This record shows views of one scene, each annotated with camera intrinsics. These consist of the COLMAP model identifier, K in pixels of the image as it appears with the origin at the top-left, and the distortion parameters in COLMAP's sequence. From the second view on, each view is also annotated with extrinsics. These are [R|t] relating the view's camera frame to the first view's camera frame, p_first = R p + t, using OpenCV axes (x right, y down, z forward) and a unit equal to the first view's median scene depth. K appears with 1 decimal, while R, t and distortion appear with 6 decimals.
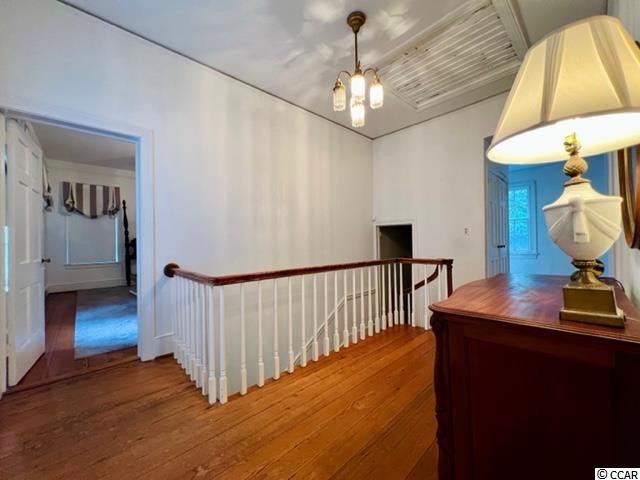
lens RADIAL K [[254.5, 0, 321.2], [0, 254.5, 241.5], [0, 0, 1]] dist [0.002024, -0.001265]
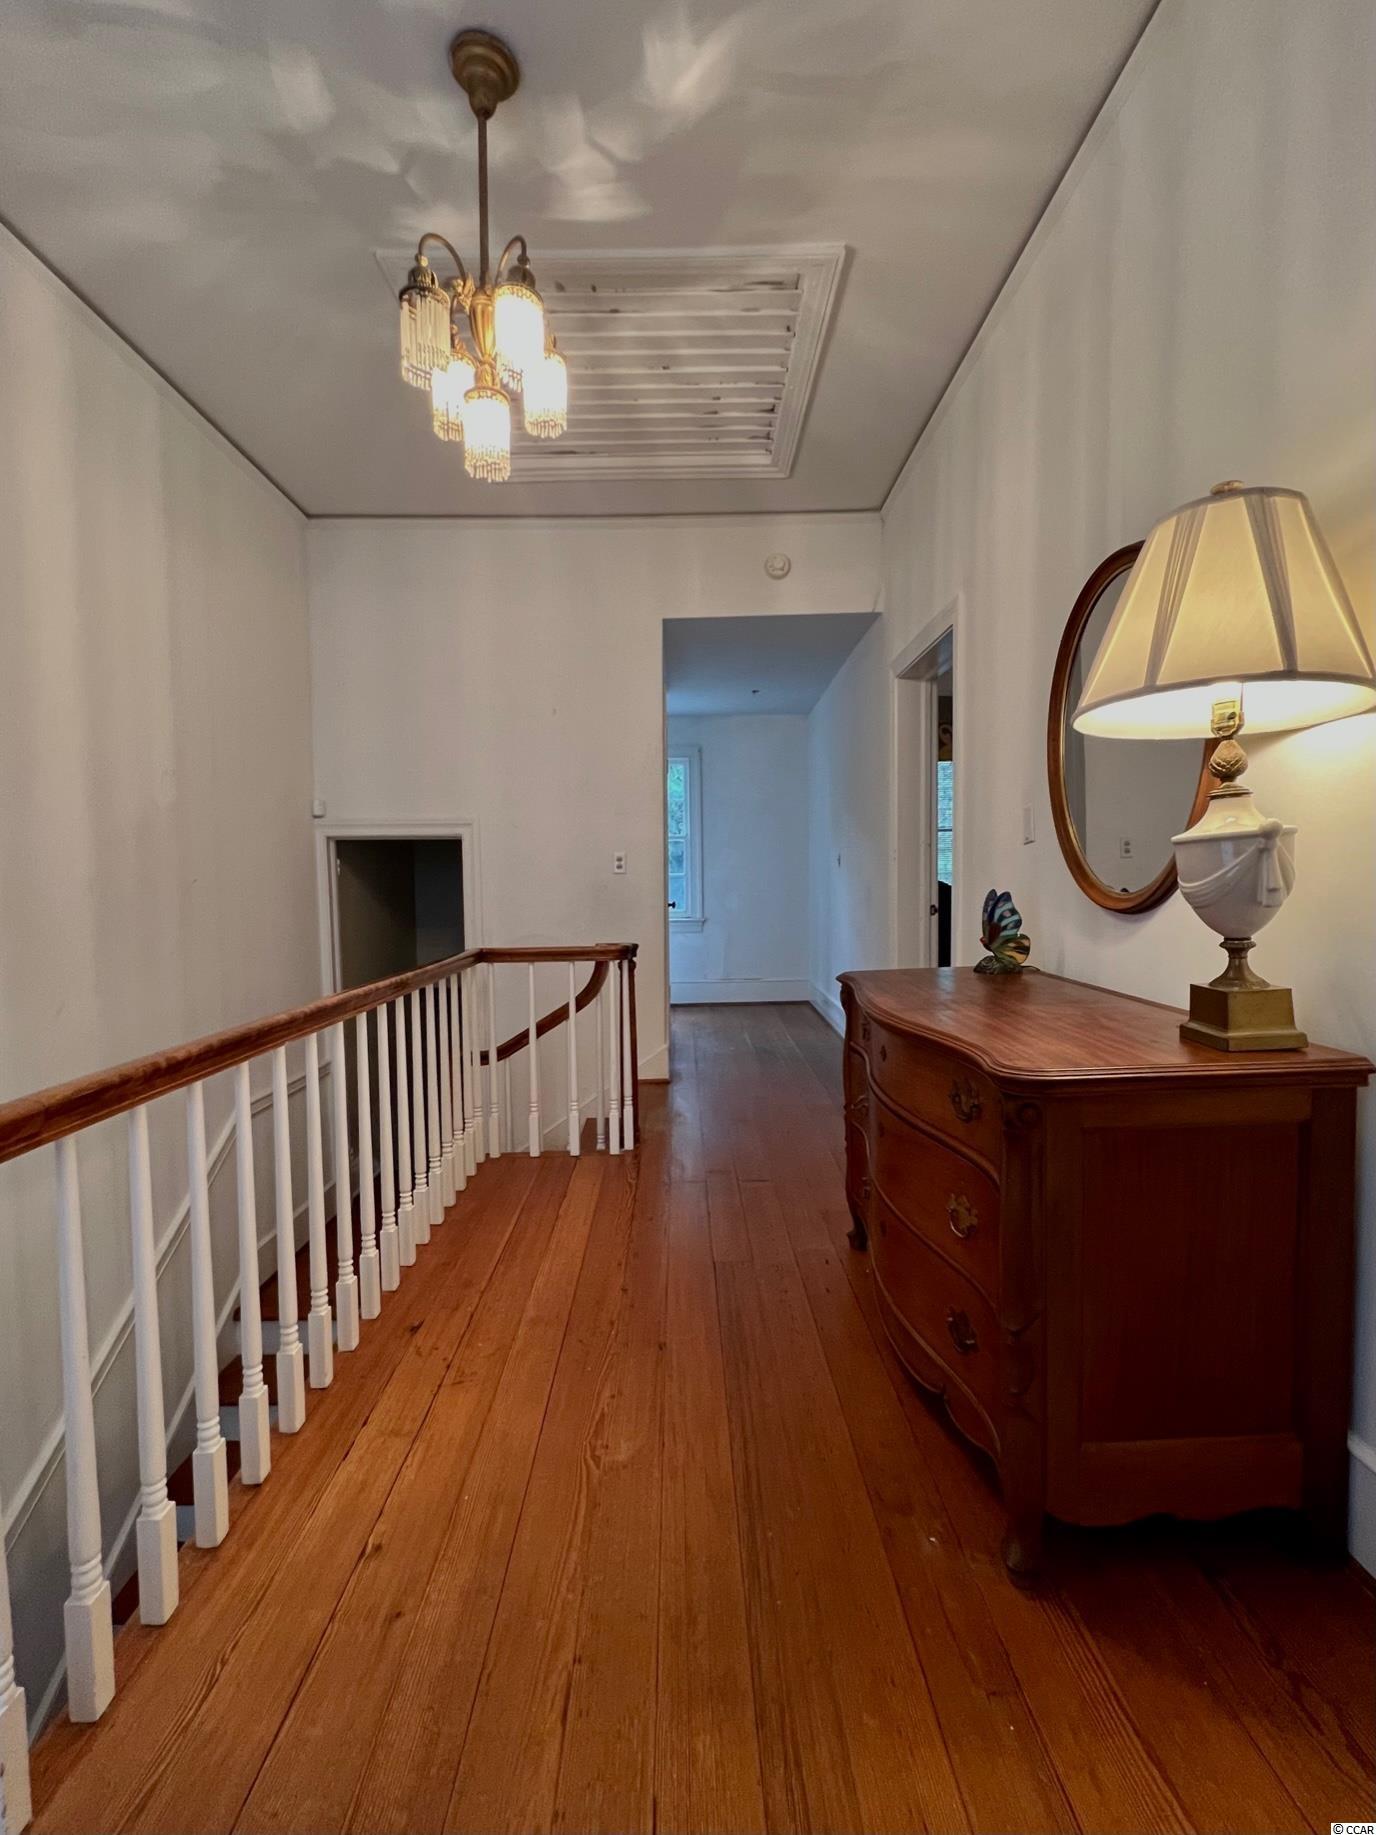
lens RADIAL K [[802.3, 0, 675.9], [0, 802.3, 923.9], [0, 0, 1]] dist [0.000922, 0.000194]
pose [[0.682088, -0.033276, 0.730513, -0.348155], [-0.000218, 0.998955, 0.045709, -0.012301], [-0.731270, -0.031337, 0.681367, 0.239072]]
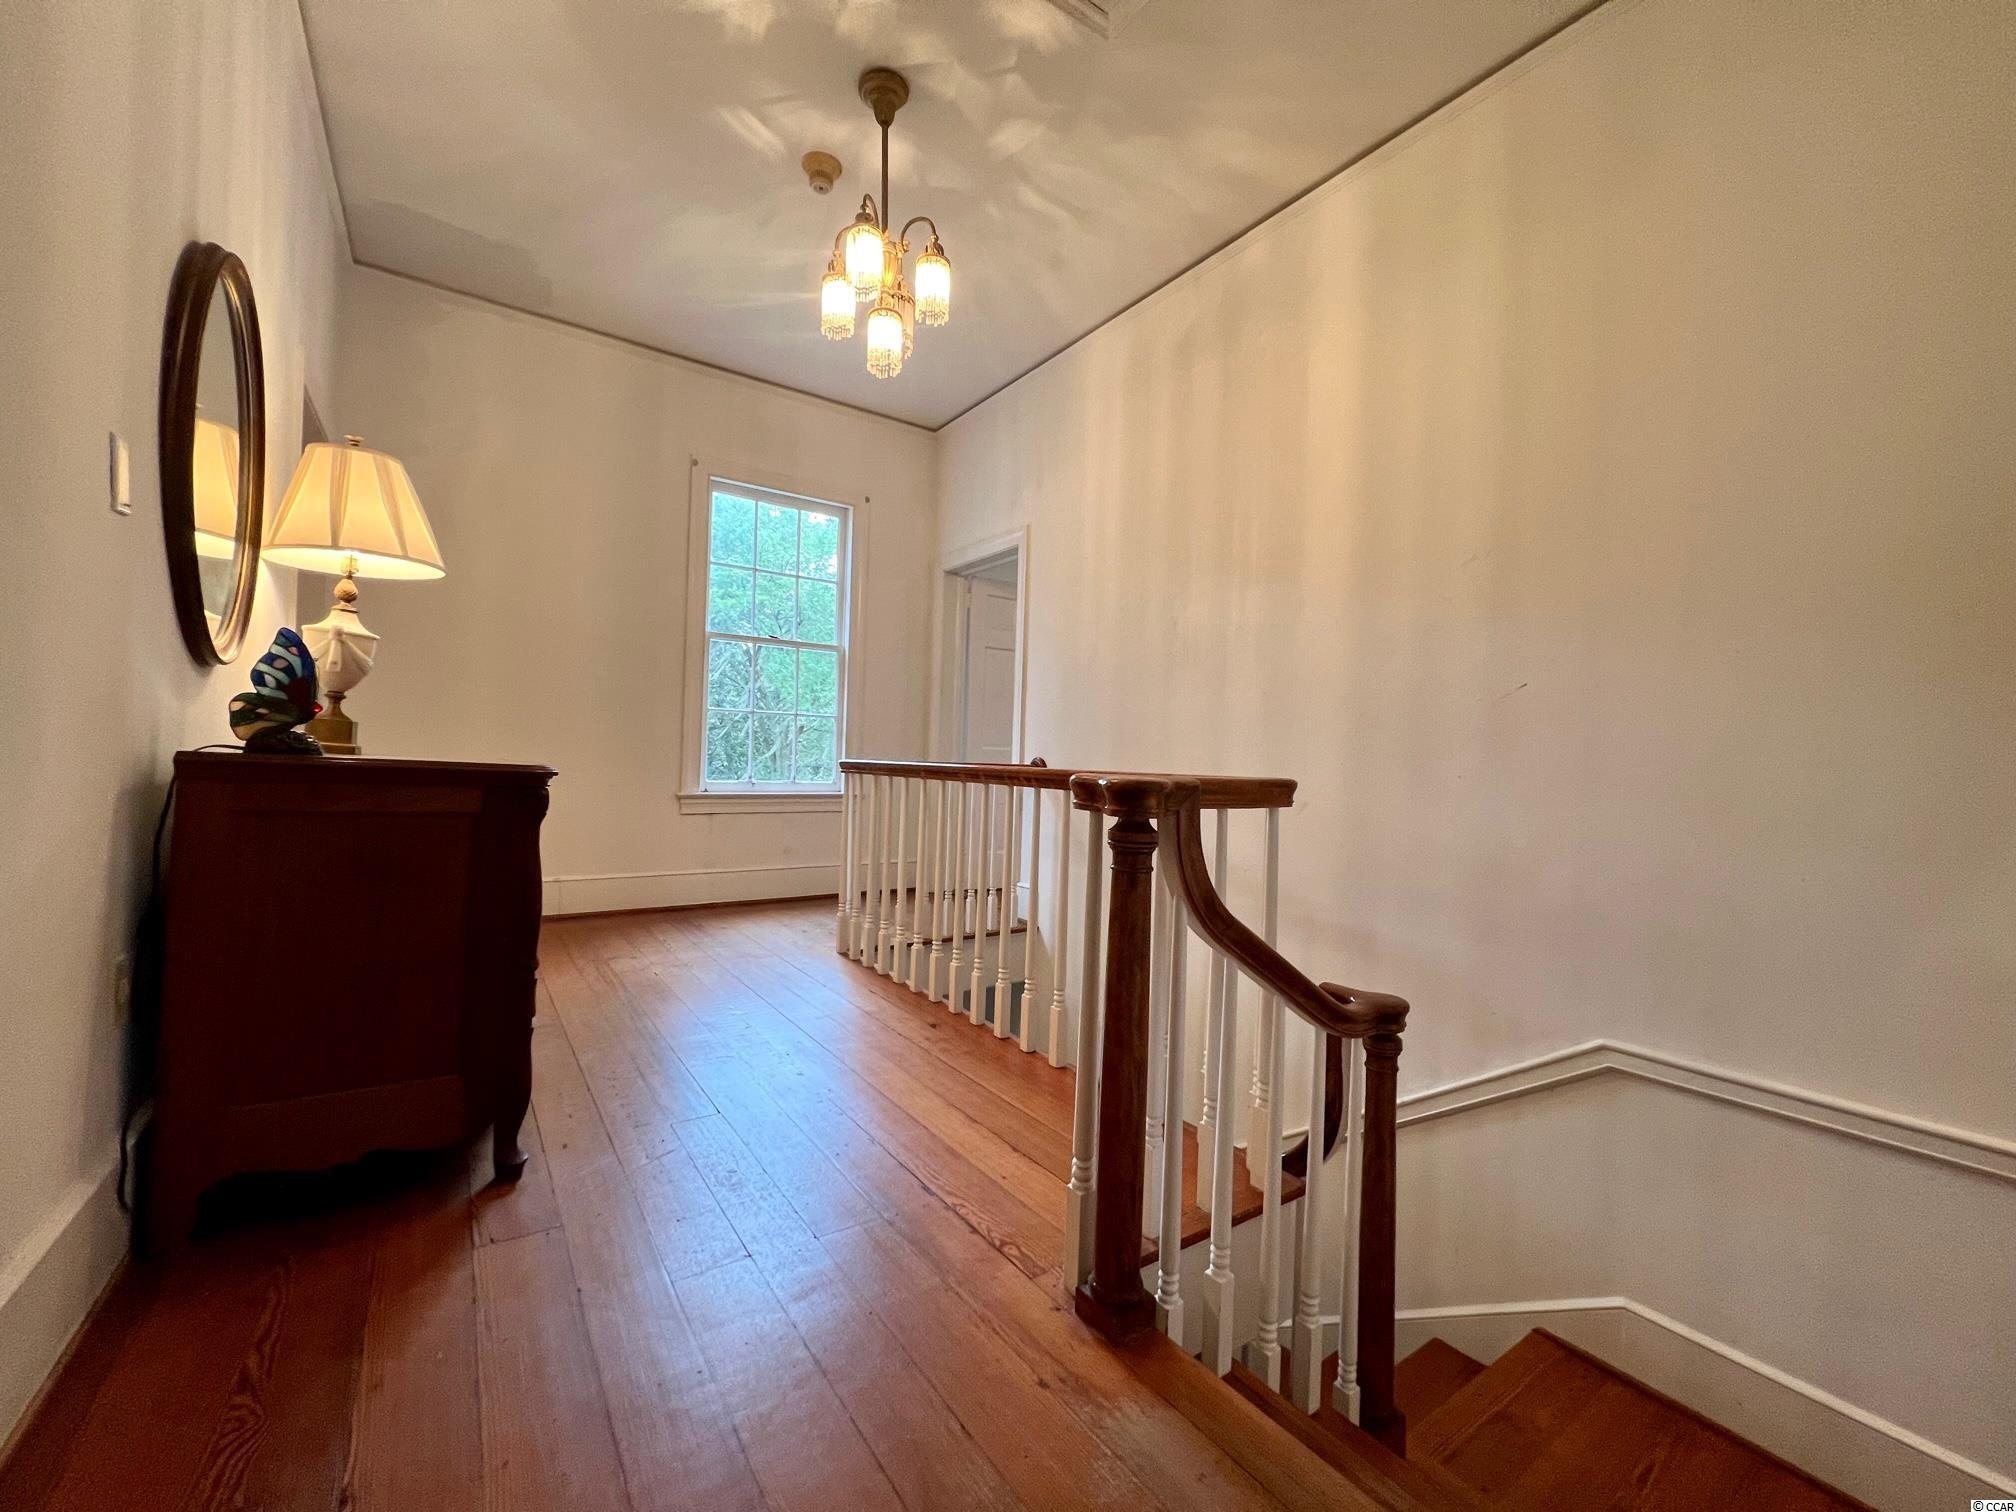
lens RADIAL K [[801.8, 0, 1013.0], [0, 801.8, 755.4], [0, 0, 1]] dist [0.002024, -0.001265]
pose [[-0.110717, -0.005256, -0.993838, 1.199842], [-0.026378, 0.999649, -0.002349, 0.093156], [0.993502, 0.025956, -0.110817, 1.264228]]
